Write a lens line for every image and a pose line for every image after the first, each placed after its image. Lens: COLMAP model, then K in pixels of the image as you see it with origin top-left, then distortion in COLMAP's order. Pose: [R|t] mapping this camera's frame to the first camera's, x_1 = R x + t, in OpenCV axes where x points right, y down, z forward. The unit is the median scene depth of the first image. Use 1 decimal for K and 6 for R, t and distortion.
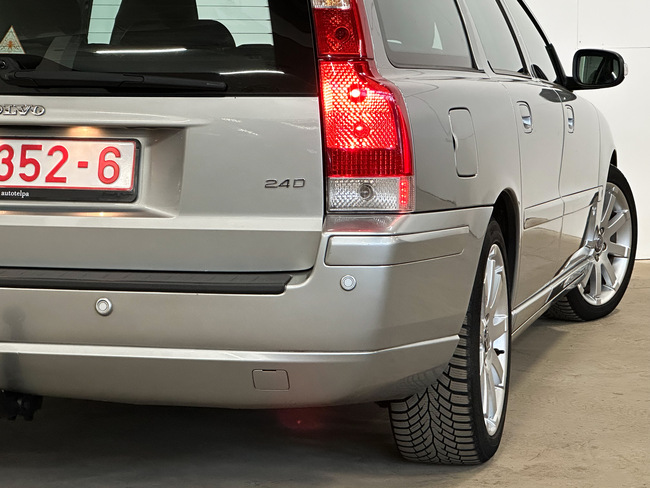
lens RADIAL K [[1986.6, 0, 325.0], [0, 1986.6, 244.0], [0, 0, 1]] dist [-0.765772, 20.497573]
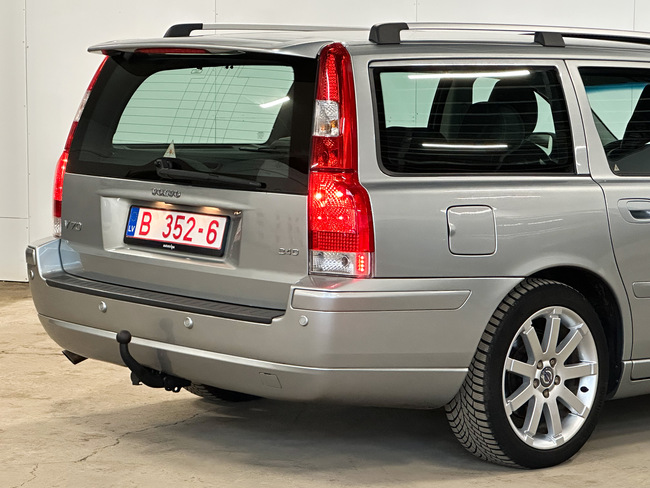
lens RADIAL K [[1986.6, 0, 325.0], [0, 1986.6, 244.0], [0, 0, 1]] dist [-0.765772, 20.497573]
pose [[0.827077, 0.065791, -0.558225, 0.822041], [-0.071808, 0.997356, 0.011155, -0.053867], [0.557483, 0.030859, 0.829615, -0.230411]]
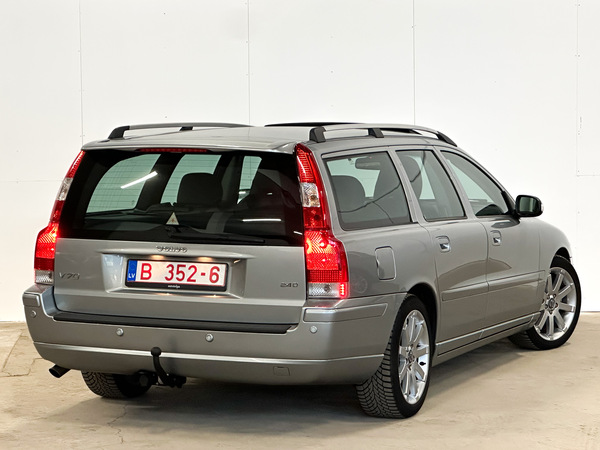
lens RADIAL K [[1833.8, 0, 300.0], [0, 1833.8, 225.0], [0, 0, 1]] dist [-0.765772, 20.497573]
pose [[0.987642, 0.009370, -0.156448, 0.308324], [-0.013657, 0.999559, -0.026352, -0.042625], [0.156132, 0.028163, 0.987335, -1.026429]]
